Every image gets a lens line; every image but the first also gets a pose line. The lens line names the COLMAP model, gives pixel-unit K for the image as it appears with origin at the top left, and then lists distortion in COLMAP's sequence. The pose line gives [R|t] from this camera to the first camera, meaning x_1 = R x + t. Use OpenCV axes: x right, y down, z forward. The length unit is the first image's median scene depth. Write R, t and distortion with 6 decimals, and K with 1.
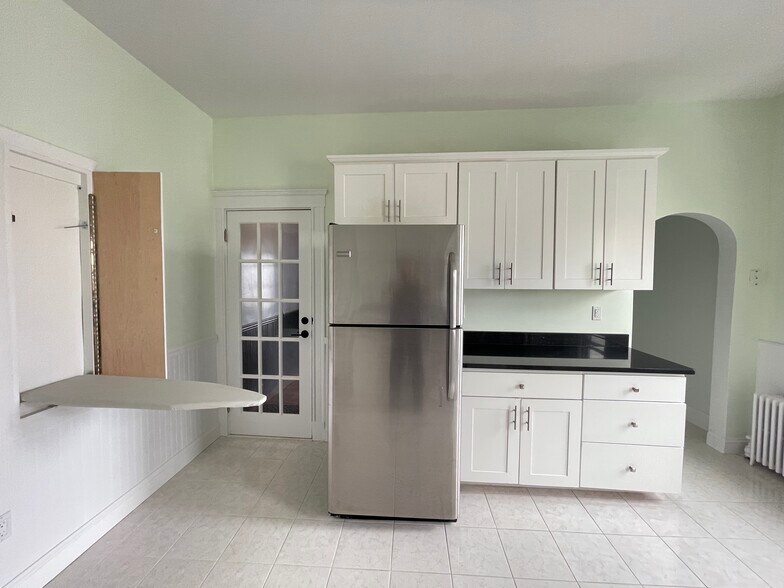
lens RADIAL K [[316.1, 0, 391.9], [0, 316.1, 293.7], [0, 0, 1]] dist [0.002225, 0.000304]
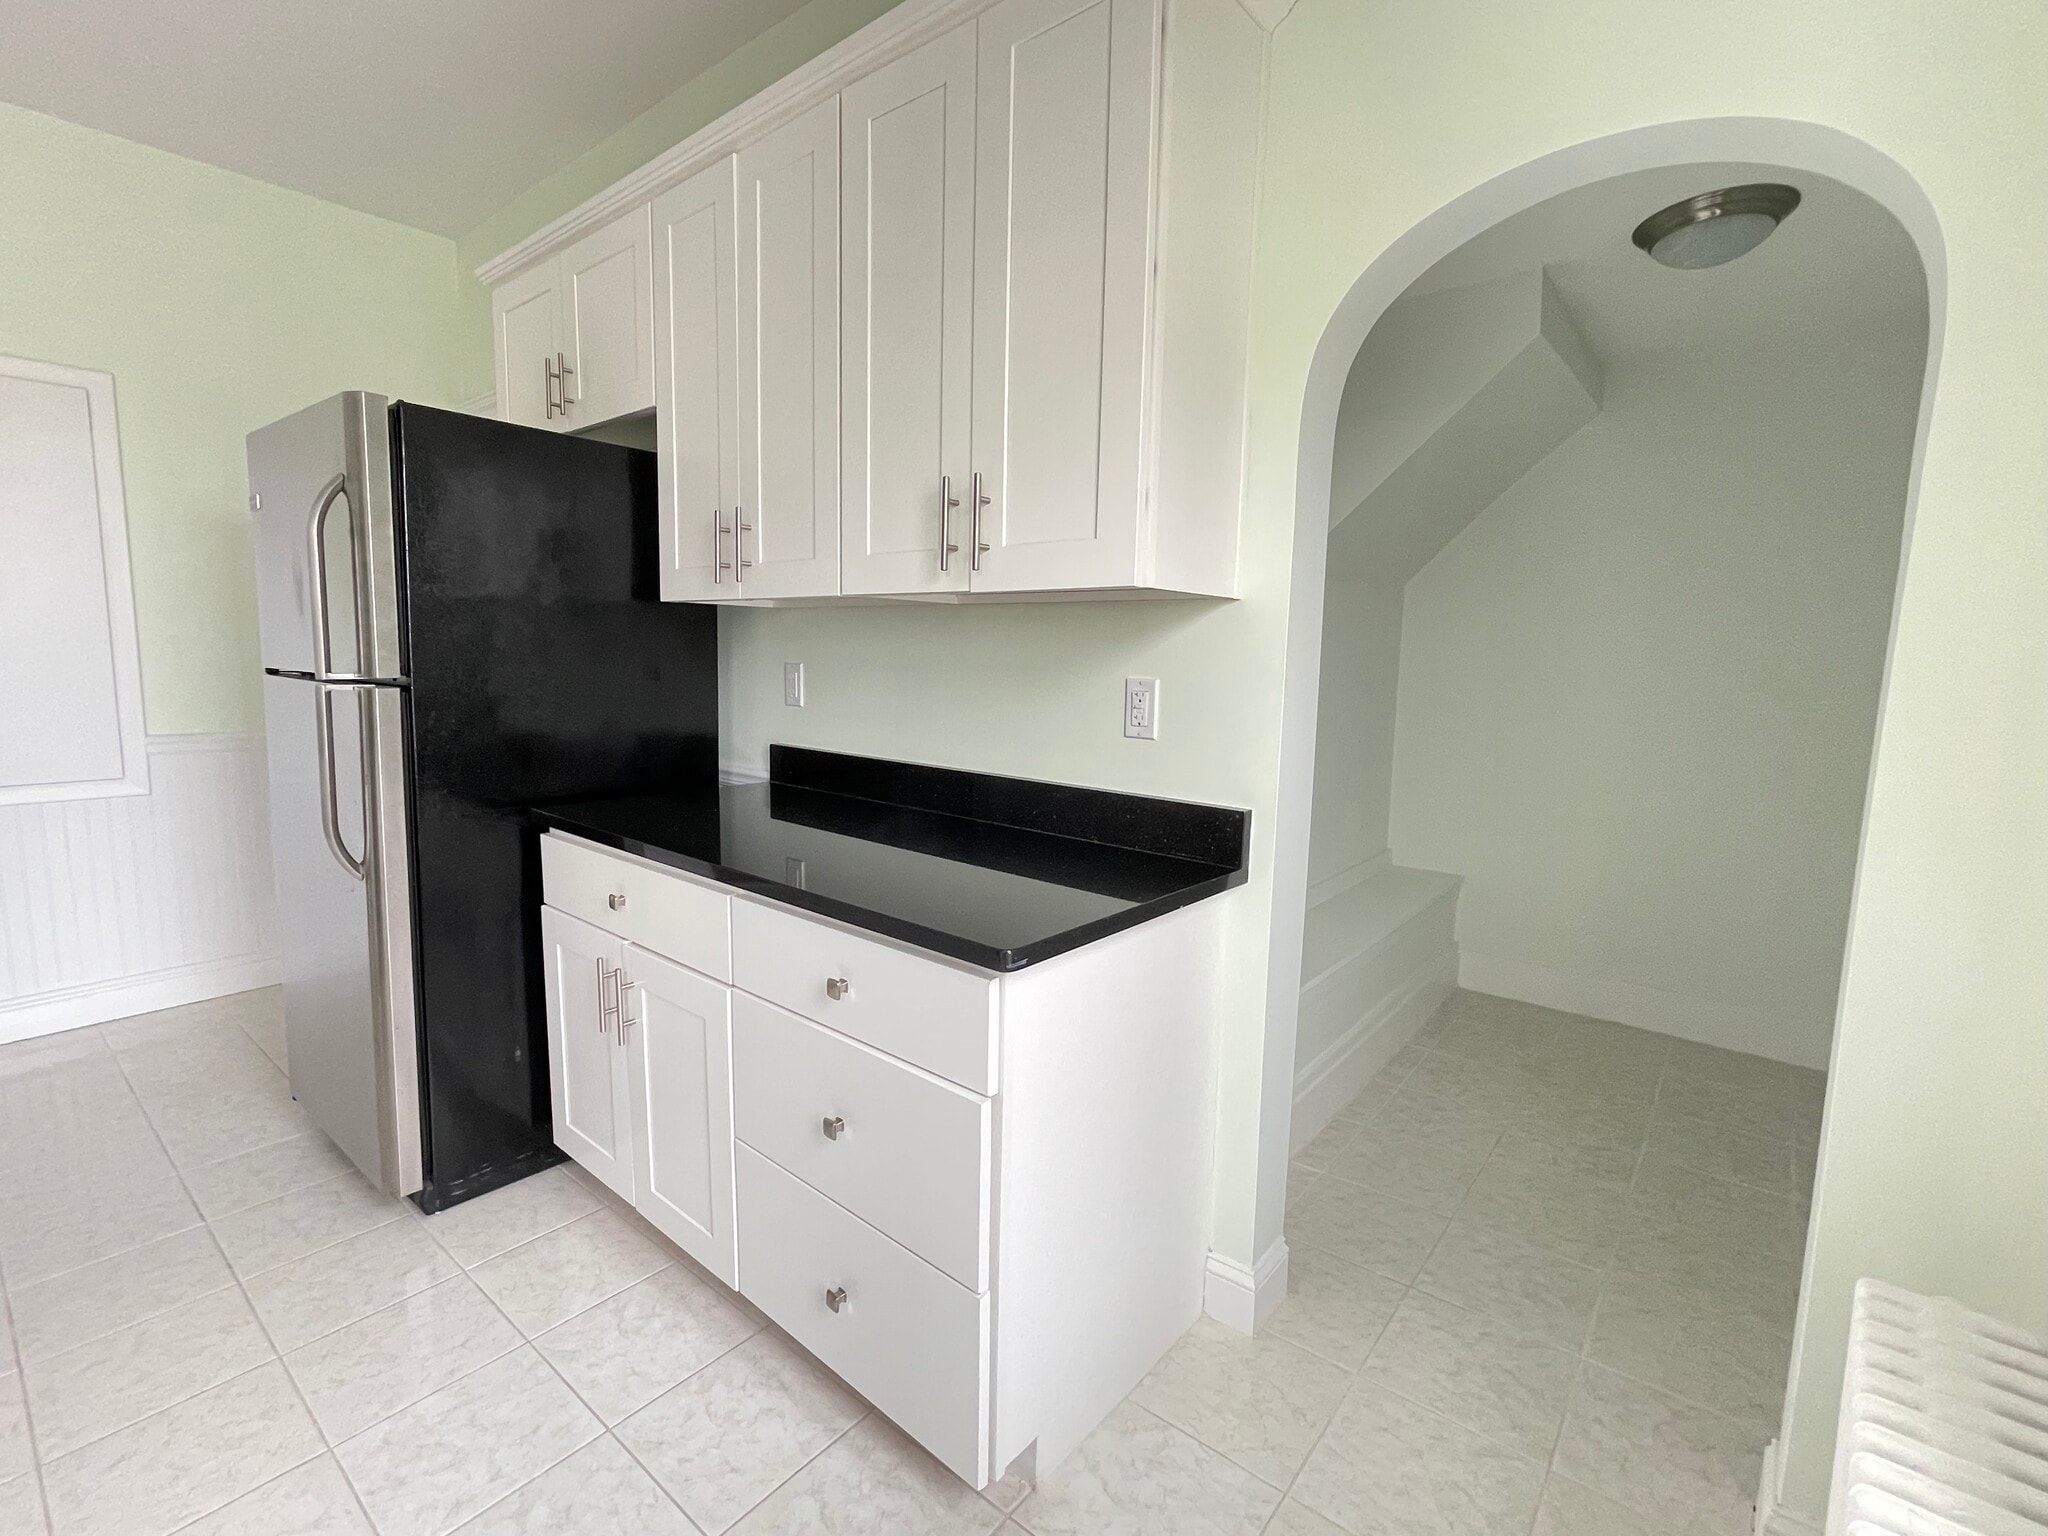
lens RADIAL K [[935.6, 0, 1023.3], [0, 935.6, 760.8], [0, 0, 1]] dist [0.000109, 0.000022]
pose [[0.806881, 0.081754, -0.585030, 0.990072], [-0.039203, 0.995604, 0.085059, 0.044833], [0.589412, -0.045698, 0.806539, 0.393013]]
